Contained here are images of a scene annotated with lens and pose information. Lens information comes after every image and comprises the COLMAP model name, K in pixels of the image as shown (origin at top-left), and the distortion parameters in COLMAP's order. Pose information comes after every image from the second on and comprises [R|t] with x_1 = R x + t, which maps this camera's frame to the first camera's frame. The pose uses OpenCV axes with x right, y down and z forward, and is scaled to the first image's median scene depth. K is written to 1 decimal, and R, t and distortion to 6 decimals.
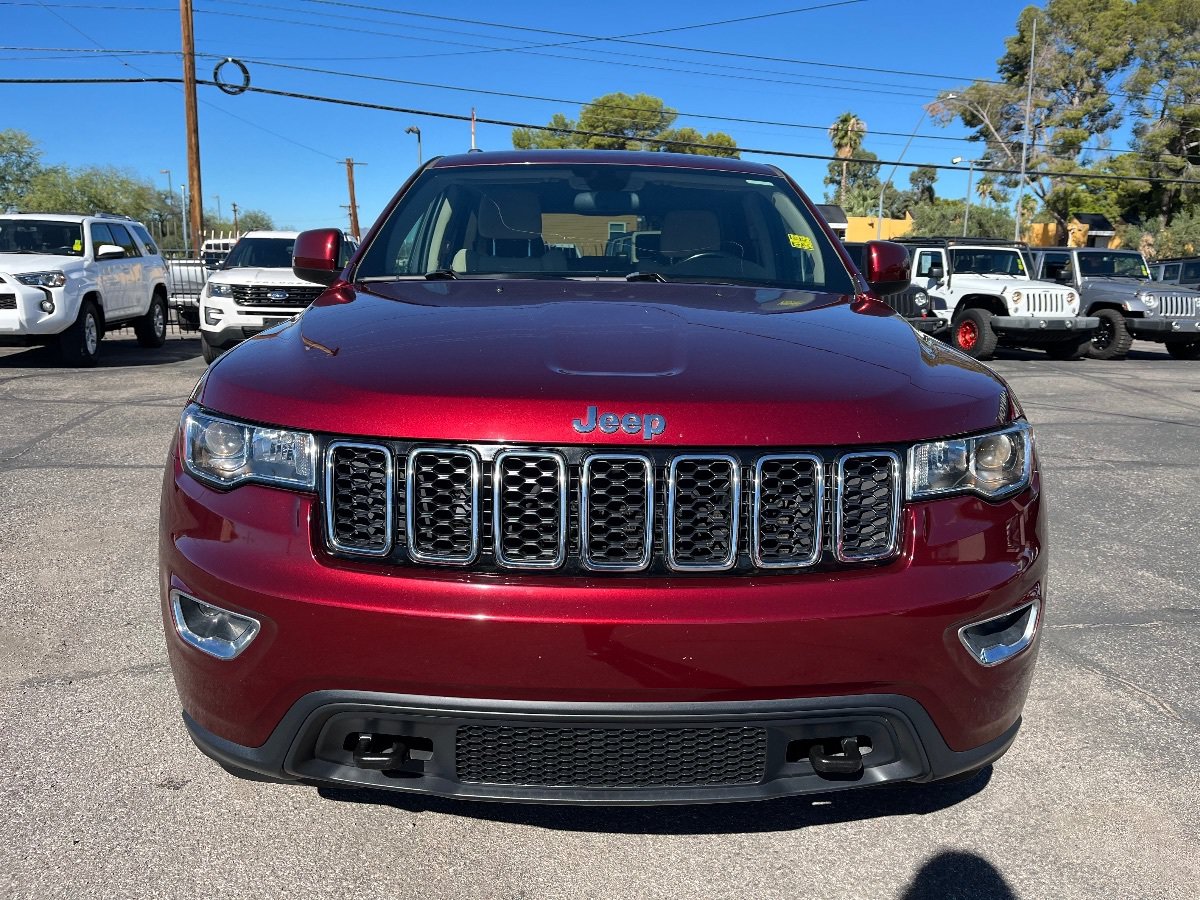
lens RADIAL K [[911.2, 0, 614.1], [0, 911.2, 448.5], [0, 0, 1]] dist [0.078592, -0.120646]
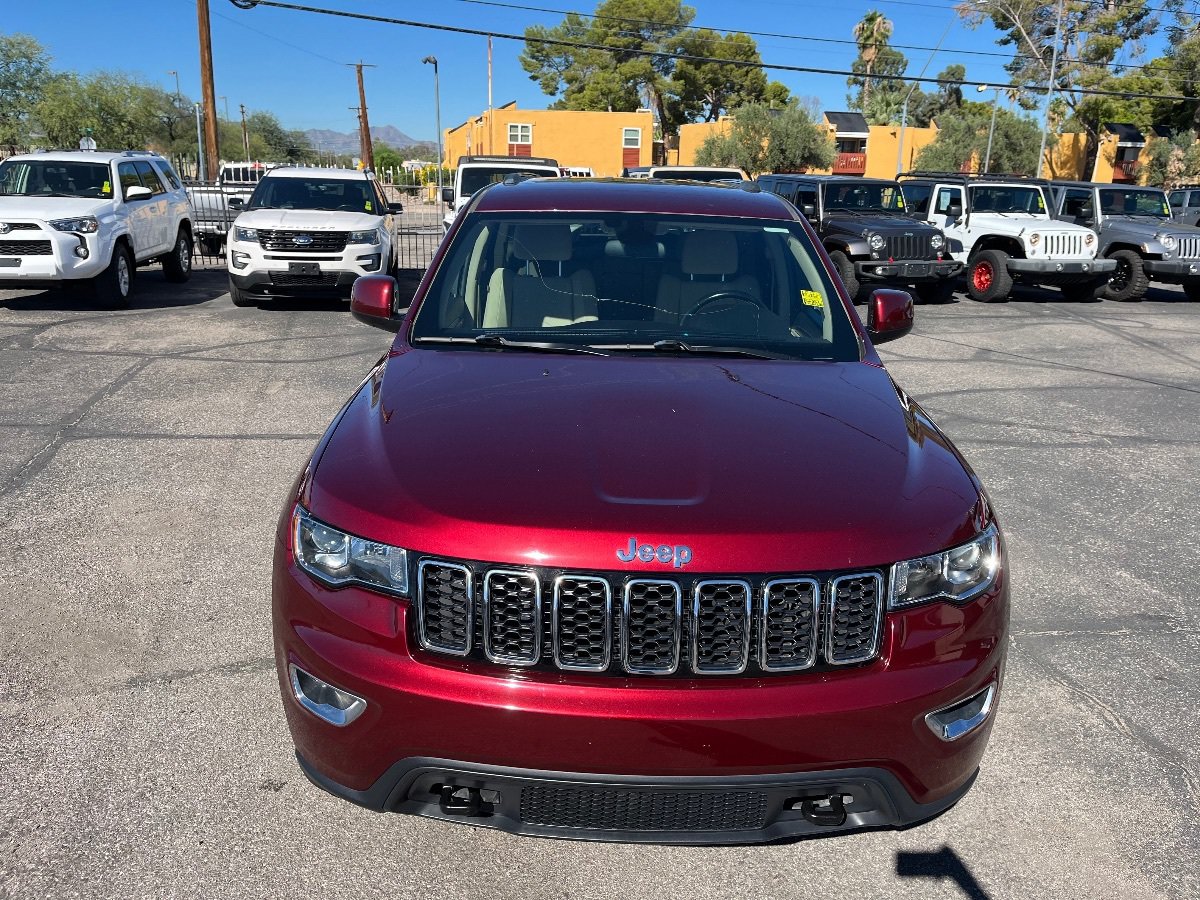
lens RADIAL K [[913.5, 0, 602.9], [0, 913.5, 435.0], [0, 0, 1]] dist [0.082045, -0.127547]
pose [[0.999658, 0.013152, -0.022593, -0.005559], [-0.011151, 0.996189, 0.086504, -0.043128], [0.023645, -0.086223, 0.995995, -0.032700]]
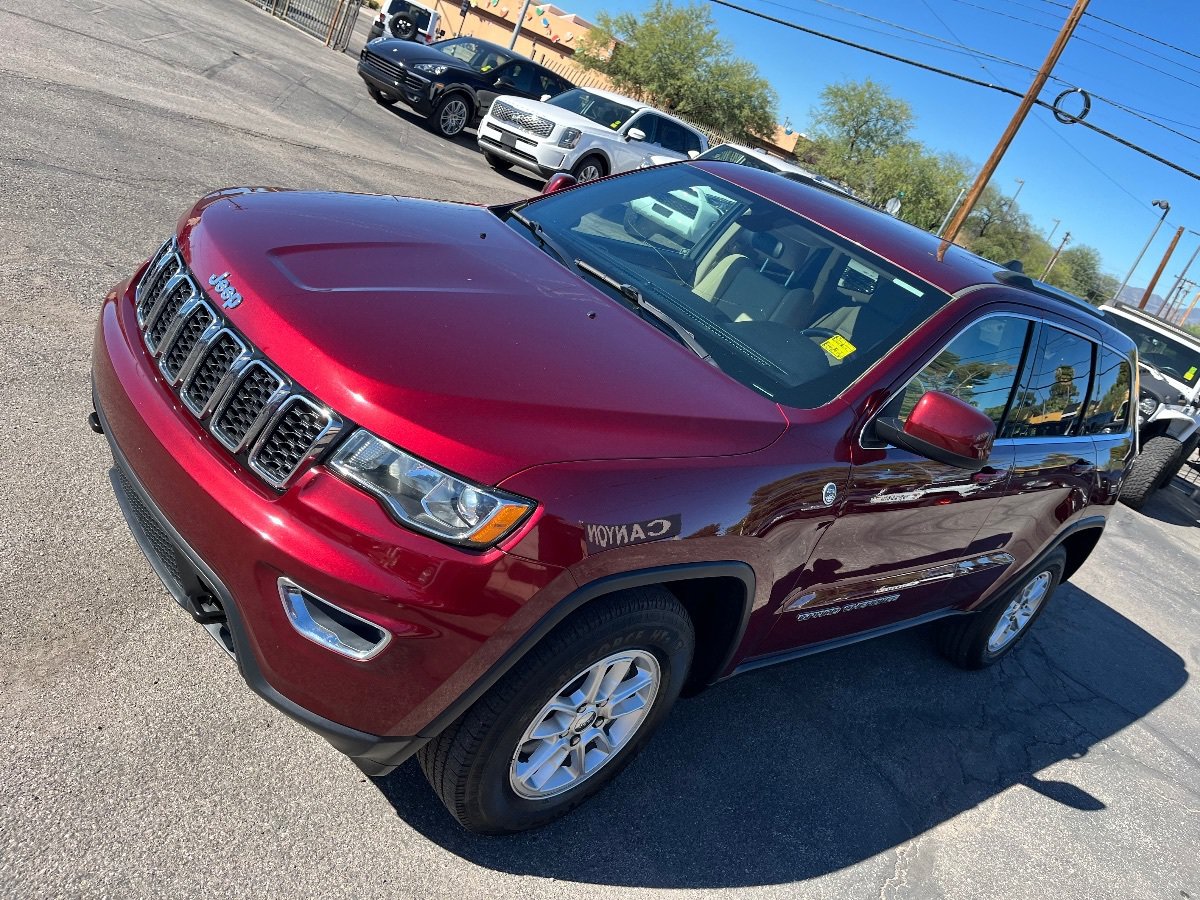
lens RADIAL K [[898.4, 0, 594.6], [0, 898.4, 429.2], [0, 0, 1]] dist [0.081771, -0.108826]
pose [[0.590110, 0.490210, -0.641455, 0.181031], [-0.506616, 0.843484, 0.178539, -0.056166], [0.628578, 0.219614, 0.746096, 0.051820]]
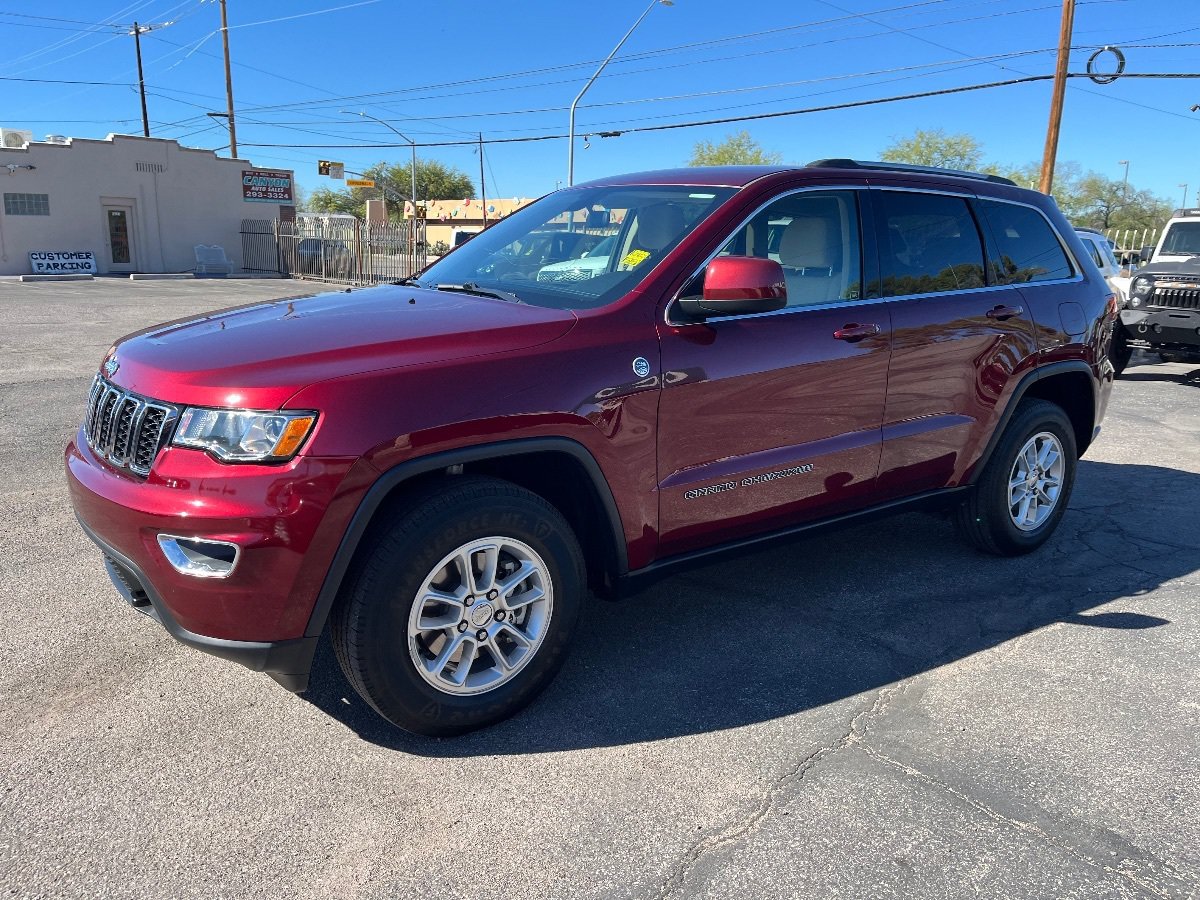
lens RADIAL K [[900.3, 0, 601.4], [0, 900.3, 454.0], [0, 0, 1]] dist [0.065125, -0.093185]
pose [[0.562045, 0.182029, -0.806827, 0.290273], [-0.167971, 0.980275, 0.104150, -0.030509], [0.809871, 0.076986, 0.581534, 0.109254]]
